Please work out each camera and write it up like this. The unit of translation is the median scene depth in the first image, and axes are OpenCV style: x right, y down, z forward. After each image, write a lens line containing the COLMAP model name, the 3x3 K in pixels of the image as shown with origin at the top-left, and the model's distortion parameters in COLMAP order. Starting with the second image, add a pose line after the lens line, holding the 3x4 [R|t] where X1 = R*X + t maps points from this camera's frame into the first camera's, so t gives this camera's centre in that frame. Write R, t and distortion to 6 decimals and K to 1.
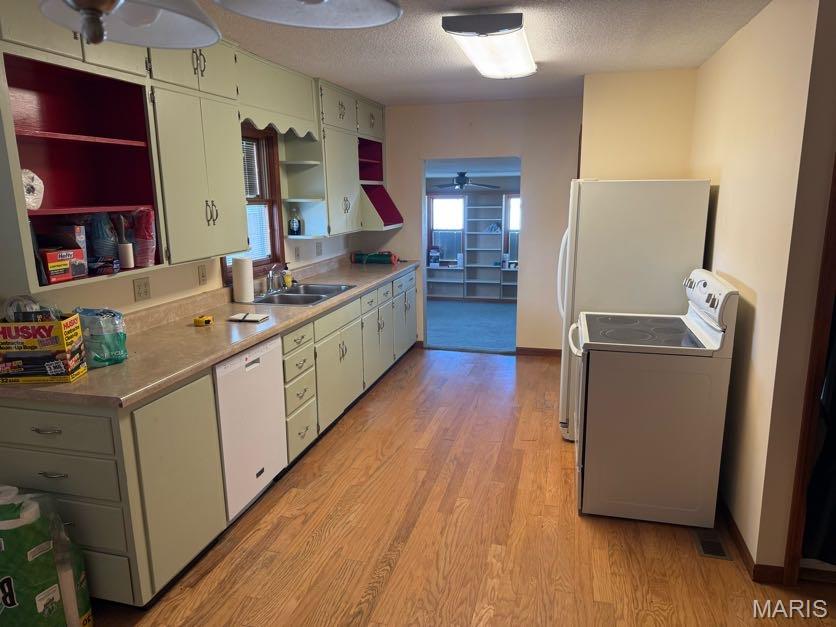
lens RADIAL K [[582.7, 0, 418.0], [0, 582.7, 313.5], [0, 0, 1]] dist [-0.000427, -0.001232]
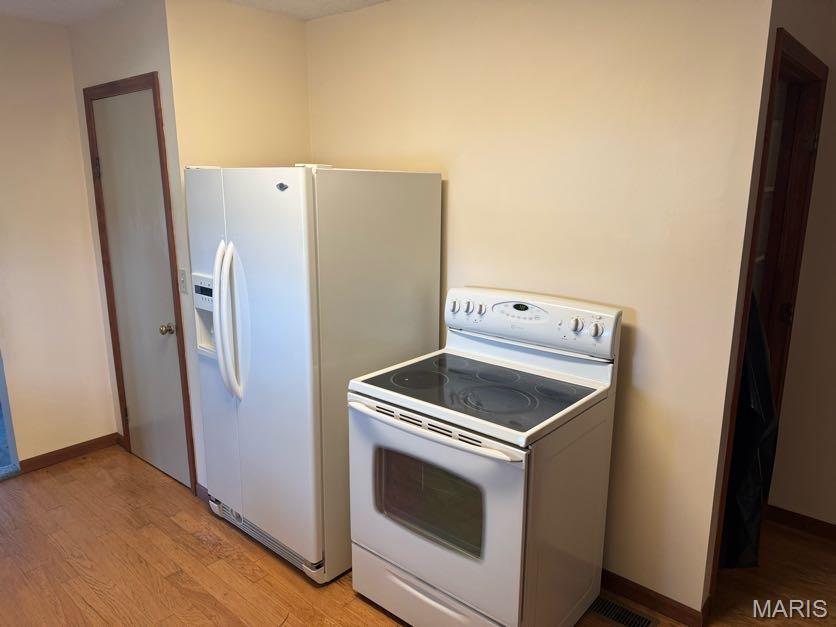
lens RADIAL K [[591.3, 0, 418.6], [0, 591.3, 307.6], [0, 0, 1]] dist [0.000441, 0.000607]
pose [[0.443048, -0.179263, 0.878392, -0.188422], [0.177272, 0.977976, 0.110172, -0.115465], [-0.878796, 0.106903, 0.465068, 0.538962]]
